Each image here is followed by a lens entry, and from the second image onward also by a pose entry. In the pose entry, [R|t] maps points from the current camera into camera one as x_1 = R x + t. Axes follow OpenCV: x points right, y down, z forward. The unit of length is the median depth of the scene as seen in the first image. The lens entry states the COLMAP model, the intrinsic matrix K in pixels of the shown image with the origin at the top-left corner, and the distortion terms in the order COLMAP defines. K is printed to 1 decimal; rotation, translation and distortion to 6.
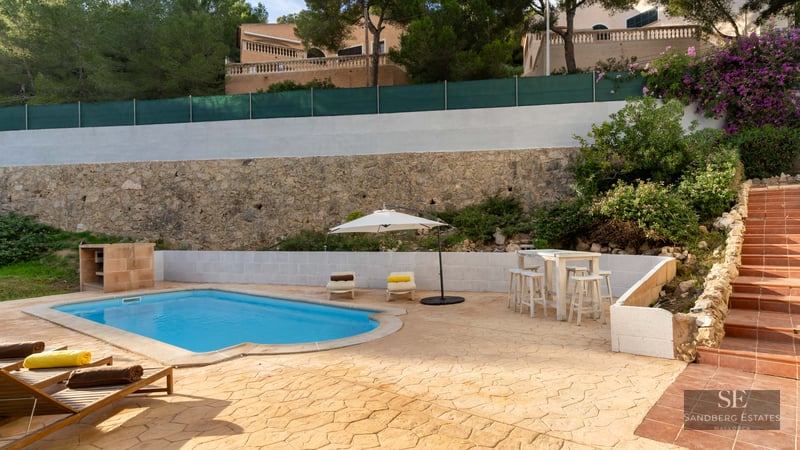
lens RADIAL K [[406.8, 0, 399.5], [0, 406.8, 229.5], [0, 0, 1]] dist [0.006948, 0.001062]
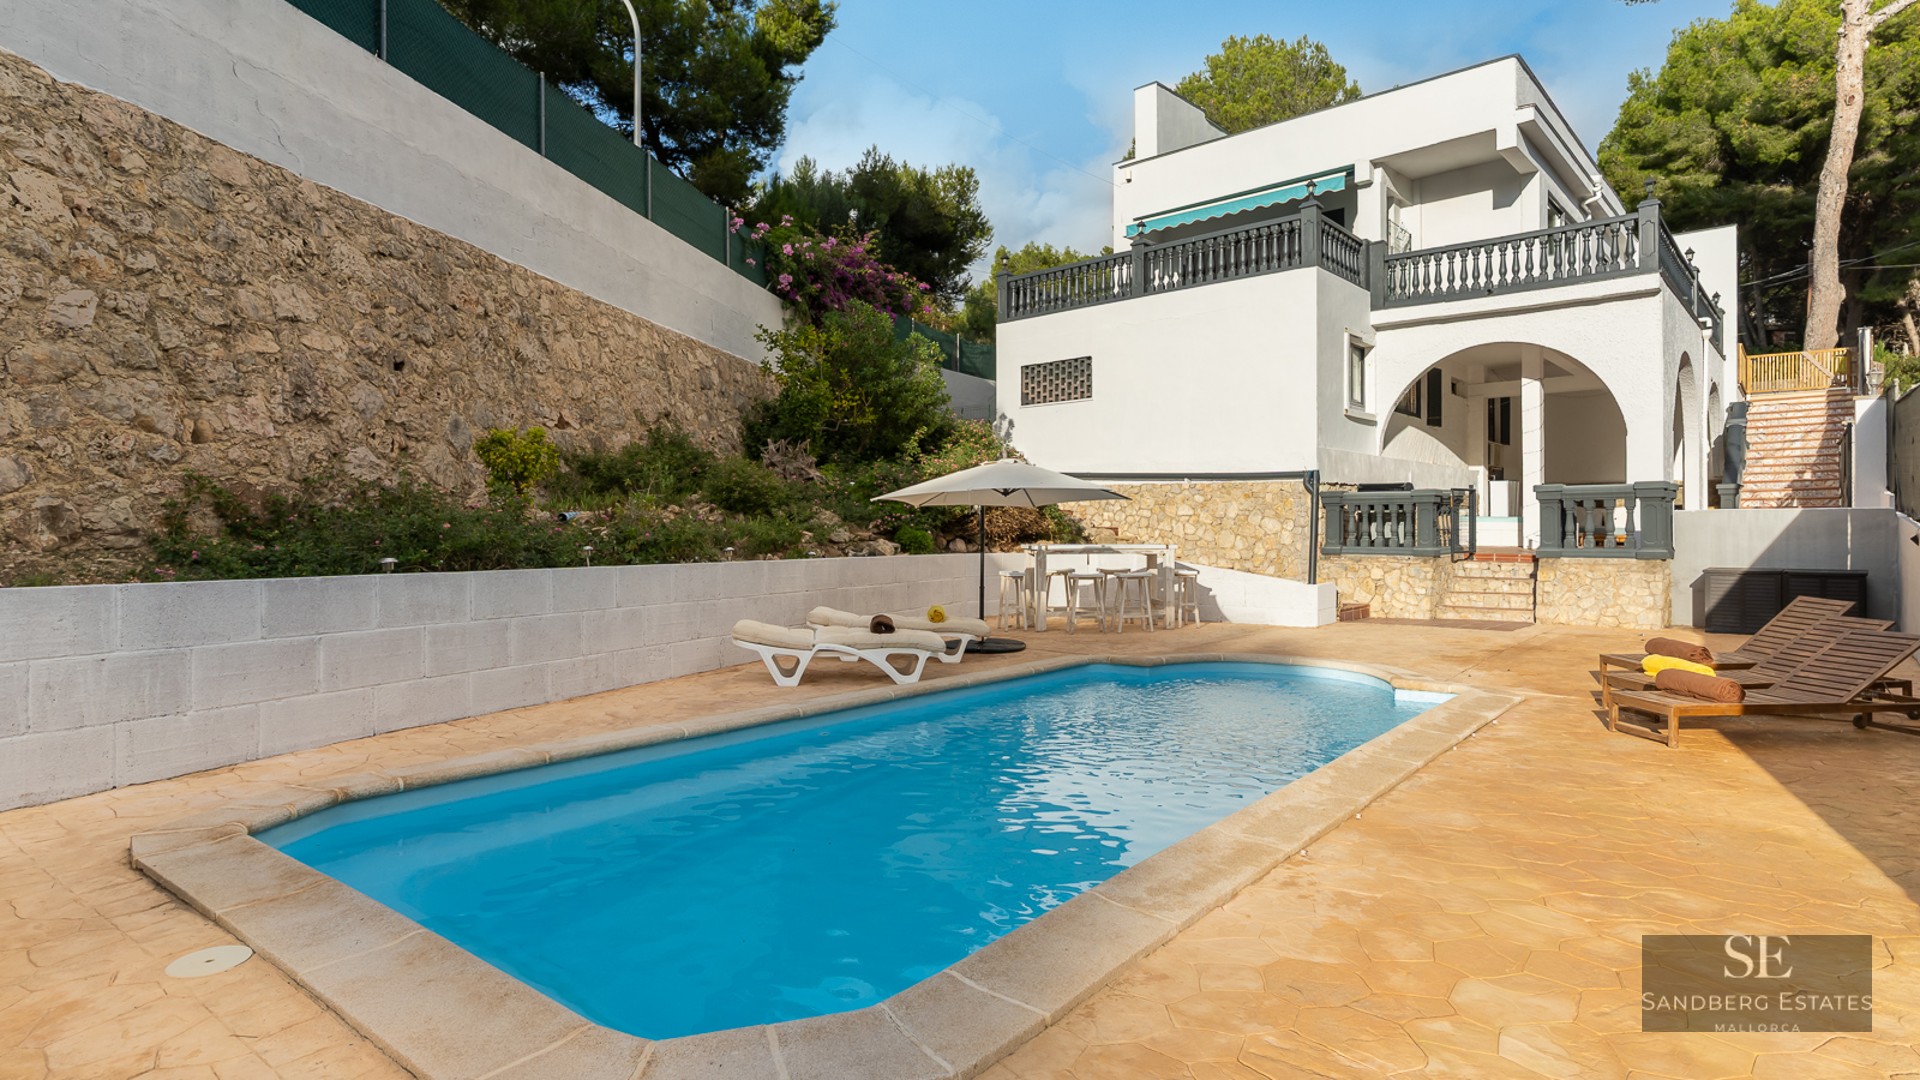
lens RADIAL K [[1035.6, 0, 942.2], [0, 1035.6, 529.9], [0, 0, 1]] dist [0.003797, -0.000953]
pose [[0.036040, 0.019808, 0.999154, -0.857102], [-0.012758, 0.999731, -0.019359, 0.038565], [-0.999269, -0.012050, 0.036283, 0.717250]]
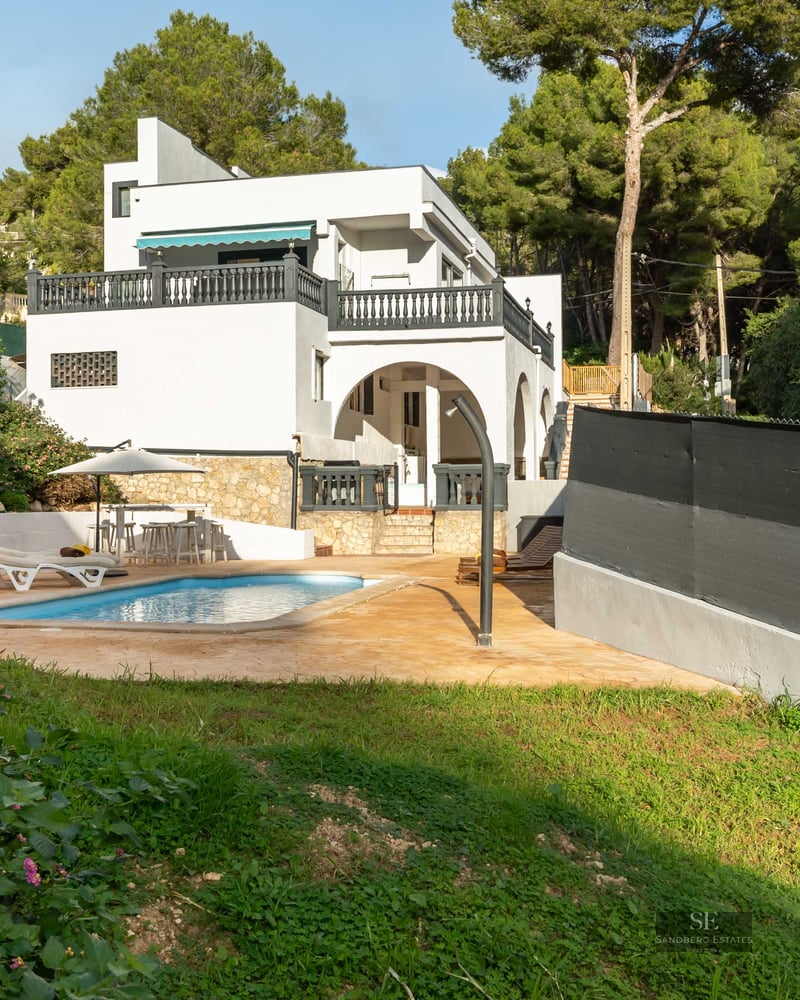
lens RADIAL K [[1318.4, 0, 399.3], [0, 1318.4, 509.6], [0, 0, 1]] dist [0.006781, 0.000000]
pose [[-0.434068, 0.011978, 0.900801, -1.625643], [0.000663, 0.999916, -0.012976, 0.063607], [-0.900880, -0.005036, -0.434039, 1.100410]]
